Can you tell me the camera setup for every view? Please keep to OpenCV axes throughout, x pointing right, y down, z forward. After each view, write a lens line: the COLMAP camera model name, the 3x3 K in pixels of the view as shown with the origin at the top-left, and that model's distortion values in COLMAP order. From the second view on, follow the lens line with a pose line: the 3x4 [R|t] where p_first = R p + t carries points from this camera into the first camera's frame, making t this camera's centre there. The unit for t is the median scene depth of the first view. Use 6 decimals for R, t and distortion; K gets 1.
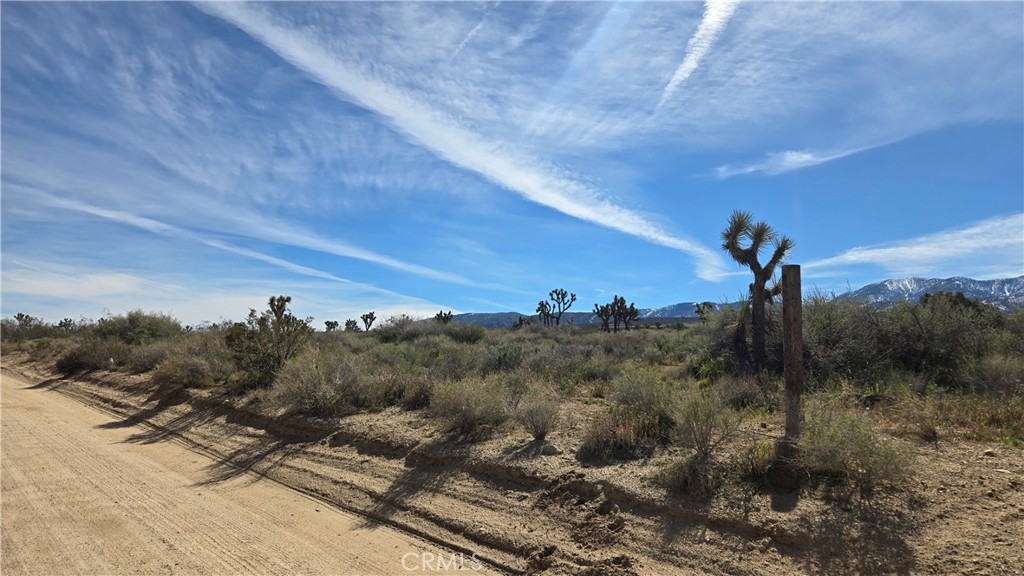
lens RADIAL K [[685.6, 0, 524.5], [0, 685.6, 305.0], [0, 0, 1]] dist [0.059341, -0.046041]
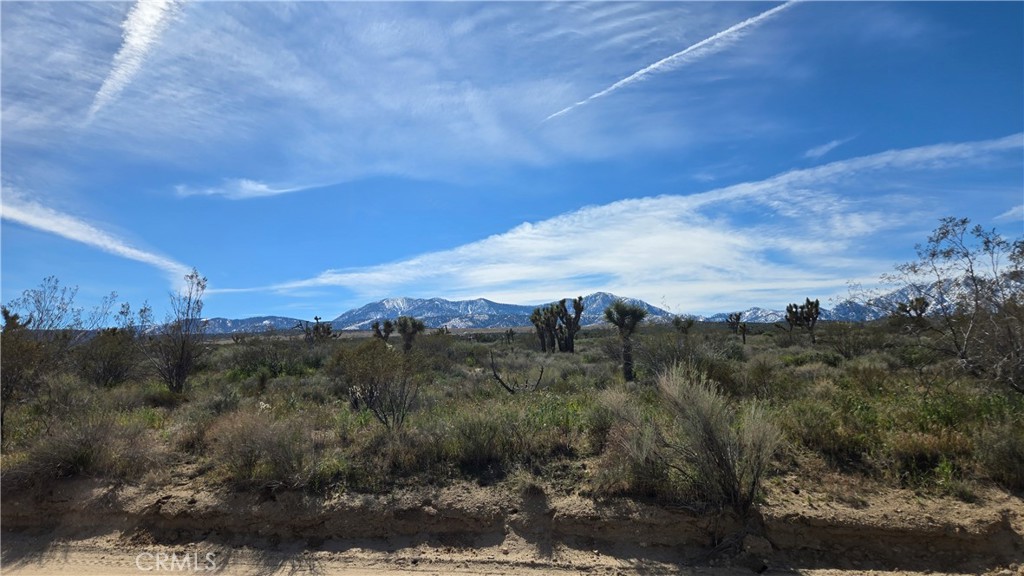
lens RADIAL K [[685.6, 0, 508.8], [0, 685.6, 307.9], [0, 0, 1]] dist [0.059341, -0.046041]
pose [[0.788322, 0.016023, 0.615054, 0.136514], [-0.004184, 0.999777, -0.020682, -0.012614], [-0.615248, 0.013730, 0.788214, -0.101114]]
